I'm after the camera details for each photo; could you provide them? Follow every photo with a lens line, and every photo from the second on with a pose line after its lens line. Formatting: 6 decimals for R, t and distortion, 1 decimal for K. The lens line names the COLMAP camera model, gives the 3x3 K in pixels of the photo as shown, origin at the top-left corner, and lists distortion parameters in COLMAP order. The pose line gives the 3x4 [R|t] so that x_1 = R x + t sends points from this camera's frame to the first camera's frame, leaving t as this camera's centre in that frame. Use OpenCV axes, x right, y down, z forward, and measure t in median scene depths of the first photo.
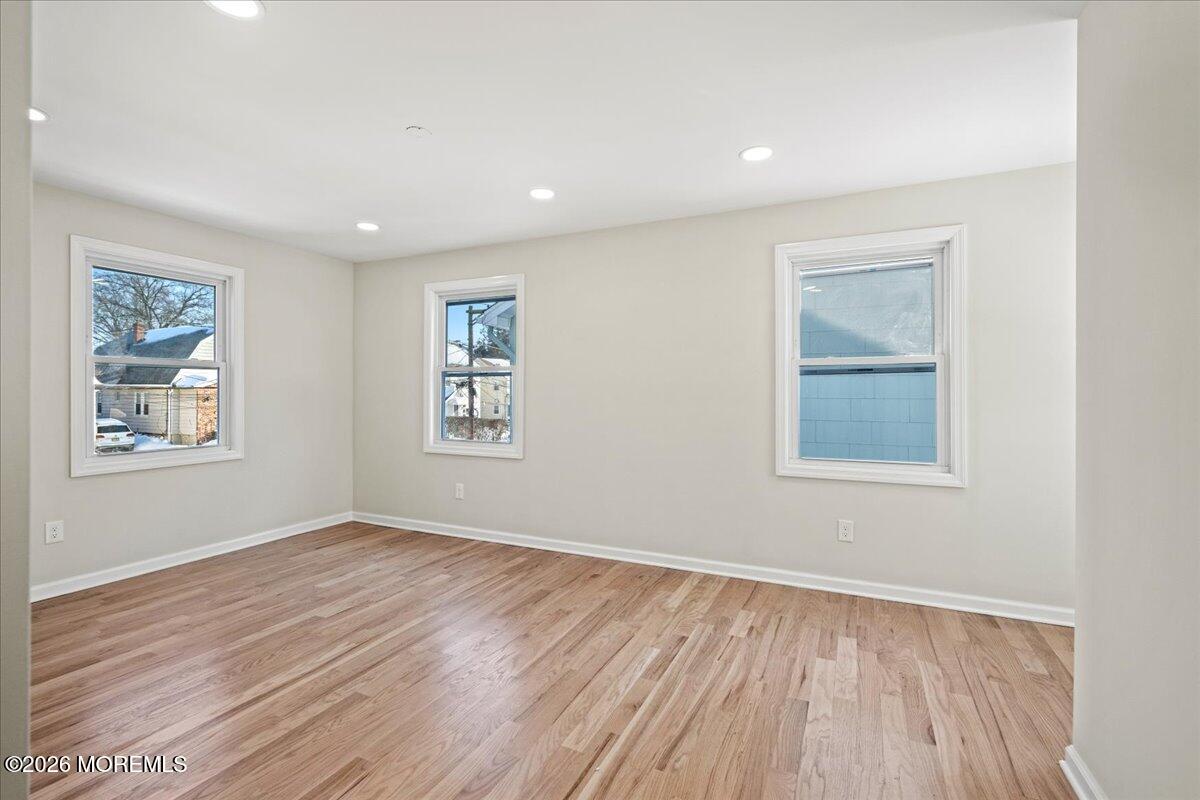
lens RADIAL K [[539.6, 0, 599.0], [0, 539.6, 394.6], [0, 0, 1]] dist [-0.000468, 0.000212]
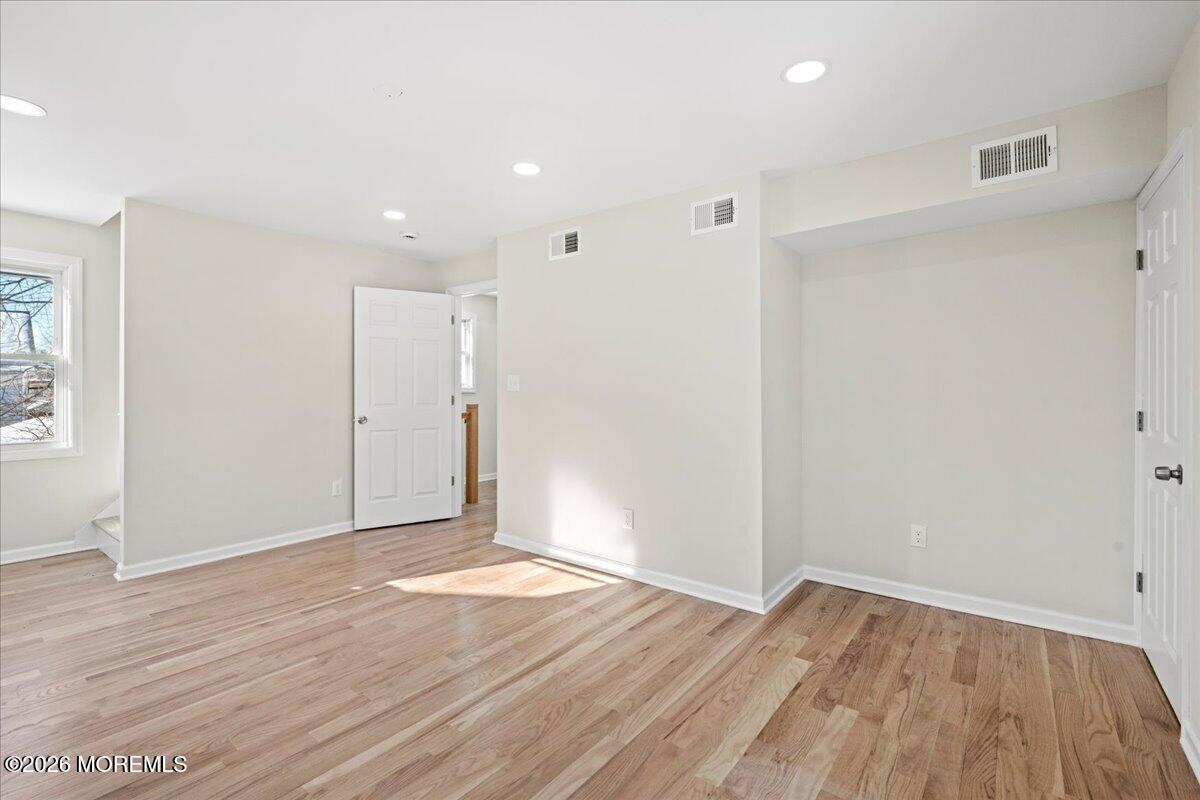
lens RADIAL K [[539.6, 0, 599.0], [0, 539.6, 394.6], [0, 0, 1]] dist [-0.000468, 0.000212]
pose [[-0.978868, -0.006064, 0.204401, -0.937374], [-0.004562, 0.999959, 0.007820, -0.003044], [-0.204440, 0.006722, -0.978856, 1.969502]]
